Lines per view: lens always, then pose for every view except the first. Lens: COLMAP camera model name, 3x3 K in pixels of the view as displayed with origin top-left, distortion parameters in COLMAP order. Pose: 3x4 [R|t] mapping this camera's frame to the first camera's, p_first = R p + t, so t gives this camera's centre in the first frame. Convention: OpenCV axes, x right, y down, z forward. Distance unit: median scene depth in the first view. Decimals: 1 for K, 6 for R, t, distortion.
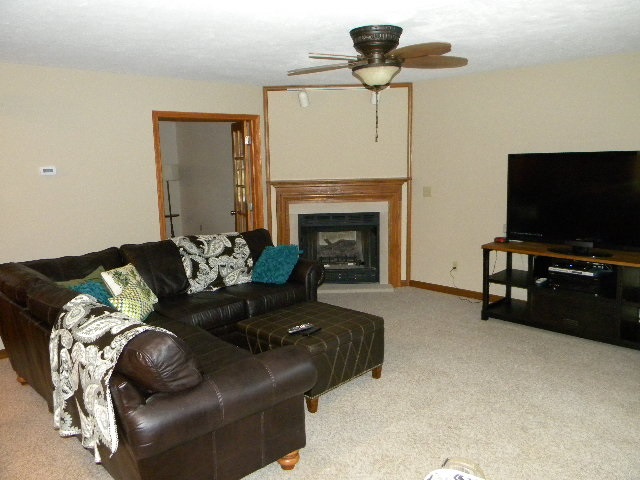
lens RADIAL K [[535.4, 0, 320.0], [0, 535.4, 240.0], [0, 0, 1]] dist [0.037859, 0.000855]
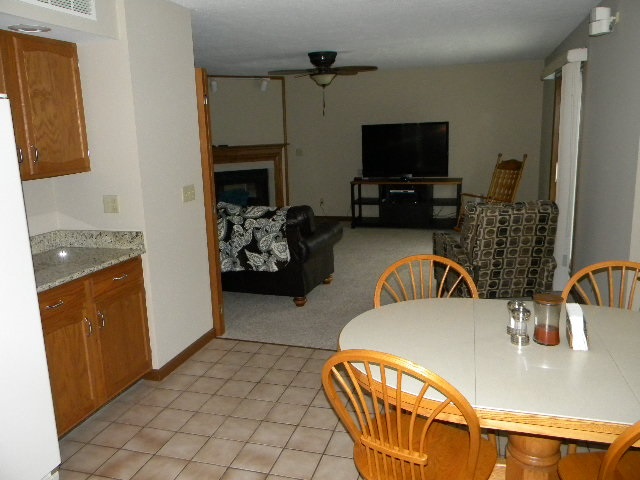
lens RADIAL K [[535.4, 0, 320.0], [0, 535.4, 240.0], [0, 0, 1]] dist [0.037859, 0.000855]
pose [[0.891122, -0.104546, 0.441556, -0.526853], [0.088170, 0.994444, 0.057512, 0.085260], [-0.445116, -0.012318, 0.895388, -0.420276]]
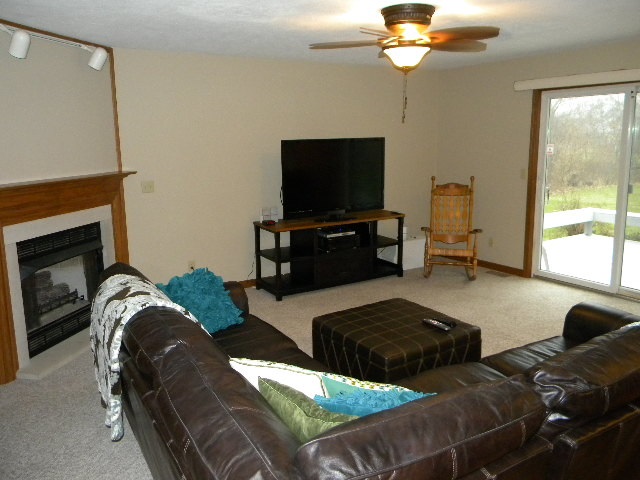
lens RADIAL K [[535.4, 0, 320.0], [0, 535.4, 240.0], [0, 0, 1]] dist [0.037859, 0.000855]
pose [[0.248562, -0.171220, 0.953363, -0.677811], [0.169166, 0.976799, 0.131324, -0.092825], [-0.953730, 0.128634, 0.271759, 0.661391]]
